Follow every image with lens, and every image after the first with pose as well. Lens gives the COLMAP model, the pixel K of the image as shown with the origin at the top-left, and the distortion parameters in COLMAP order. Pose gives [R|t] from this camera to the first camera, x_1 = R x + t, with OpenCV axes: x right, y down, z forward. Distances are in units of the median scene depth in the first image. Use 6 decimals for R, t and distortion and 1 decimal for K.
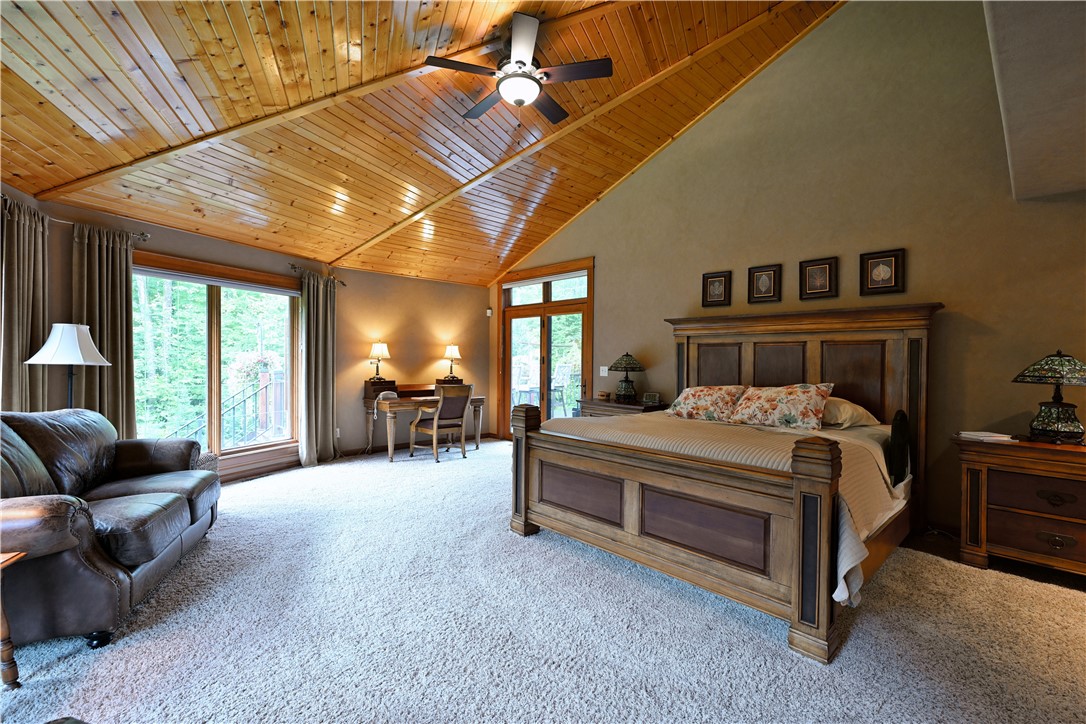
lens RADIAL K [[473.9, 0, 540.1], [0, 473.9, 359.7], [0, 0, 1]] dist [-0.003977, 0.000154]
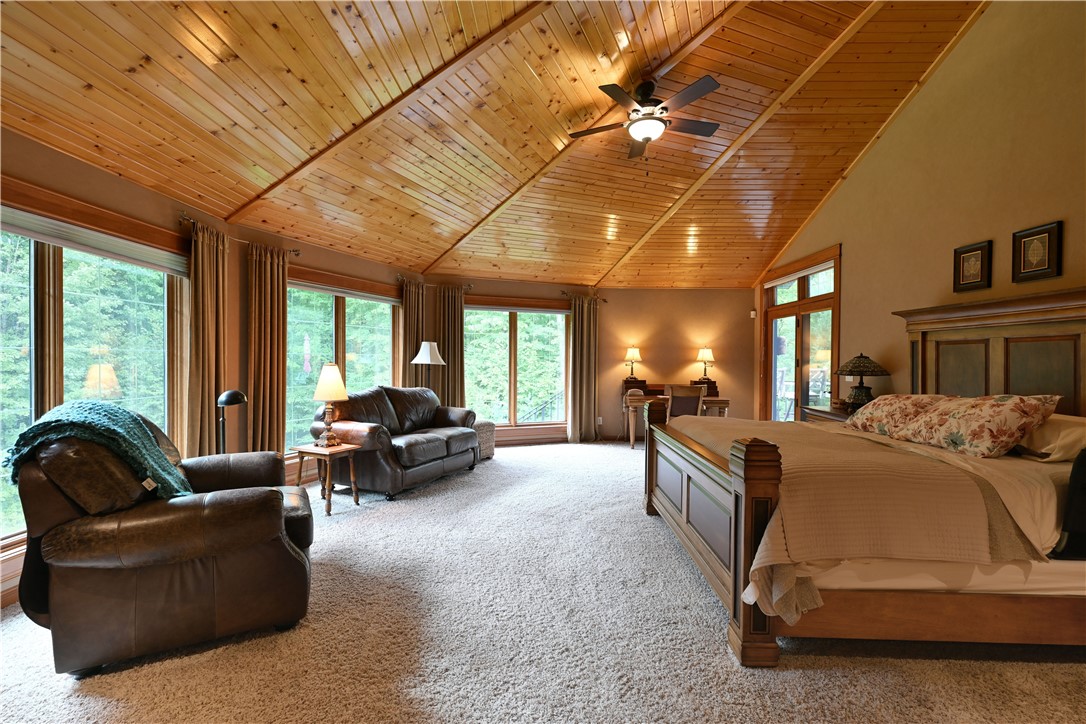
lens RADIAL K [[473.9, 0, 540.1], [0, 473.9, 359.7], [0, 0, 1]] dist [-0.003977, 0.000154]
pose [[0.714541, -0.003048, -0.699587, 0.358188], [-0.002382, 0.999974, -0.006789, 0.002781], [0.699589, 0.006517, 0.714515, -0.005769]]
